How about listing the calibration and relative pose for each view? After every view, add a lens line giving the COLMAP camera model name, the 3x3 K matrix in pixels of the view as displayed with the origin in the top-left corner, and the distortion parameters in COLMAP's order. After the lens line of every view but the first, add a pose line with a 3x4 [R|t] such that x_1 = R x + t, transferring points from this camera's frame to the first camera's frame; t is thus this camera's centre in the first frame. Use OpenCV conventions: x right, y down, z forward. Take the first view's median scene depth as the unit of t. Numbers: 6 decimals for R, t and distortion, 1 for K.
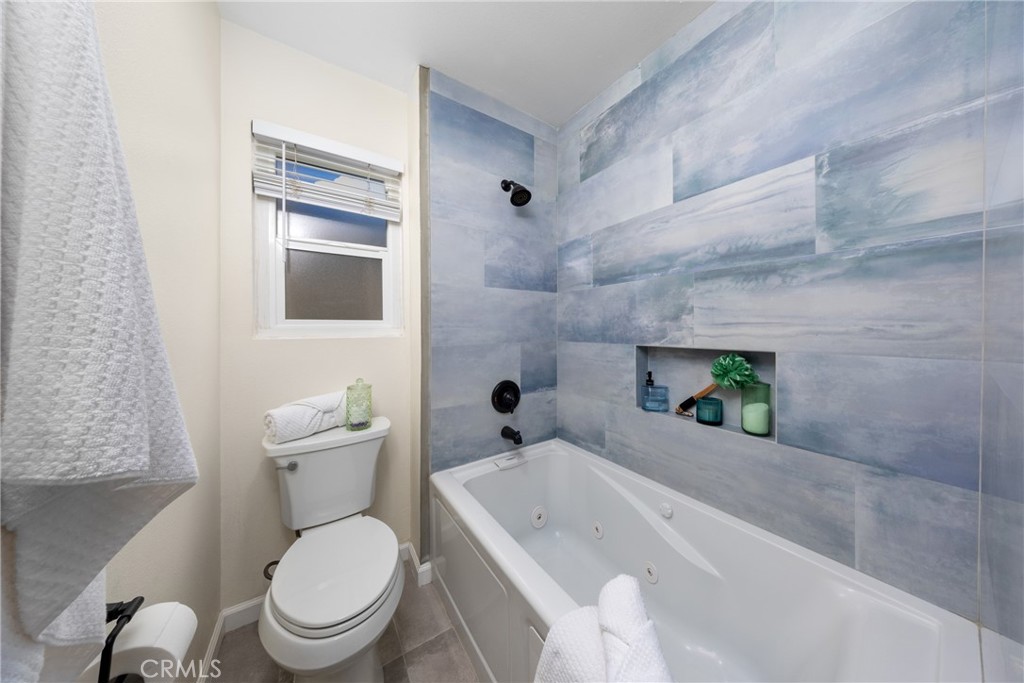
lens RADIAL K [[296.4, 0, 528.3], [0, 296.4, 329.1], [0, 0, 1]] dist [-0.005451, -0.000411]
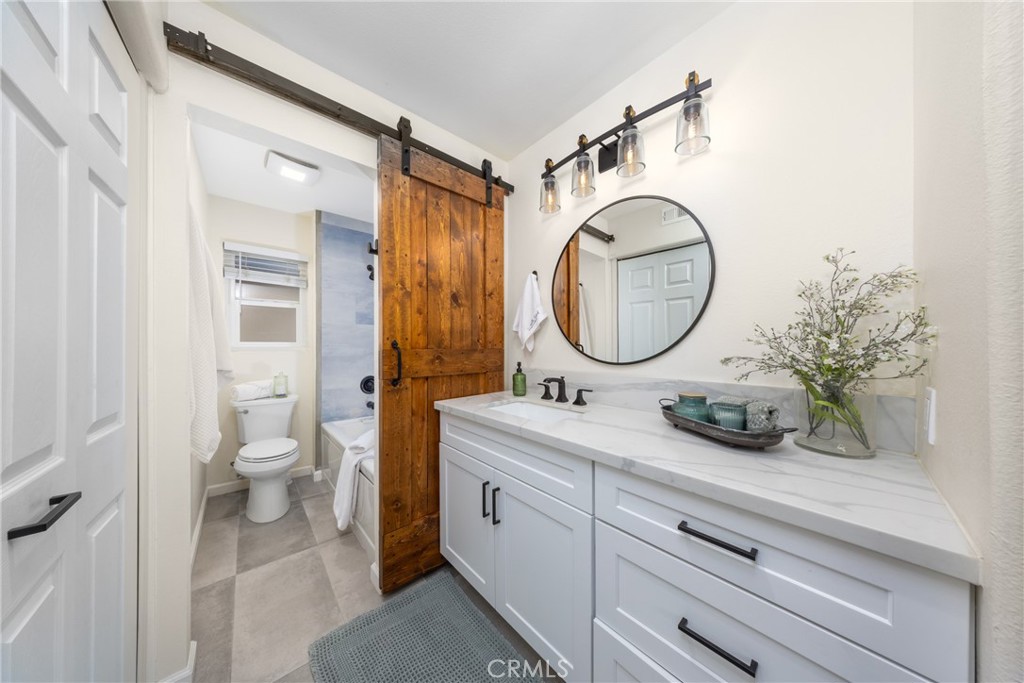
lens RADIAL K [[296.4, 0, 508.5], [0, 296.4, 346.2], [0, 0, 1]] dist [-0.005451, -0.000411]
pose [[0.995464, 0.004190, 0.095045, 0.683978], [-0.004100, 0.999991, -0.001134, -0.008873], [-0.095049, 0.000739, 0.995472, -1.007085]]
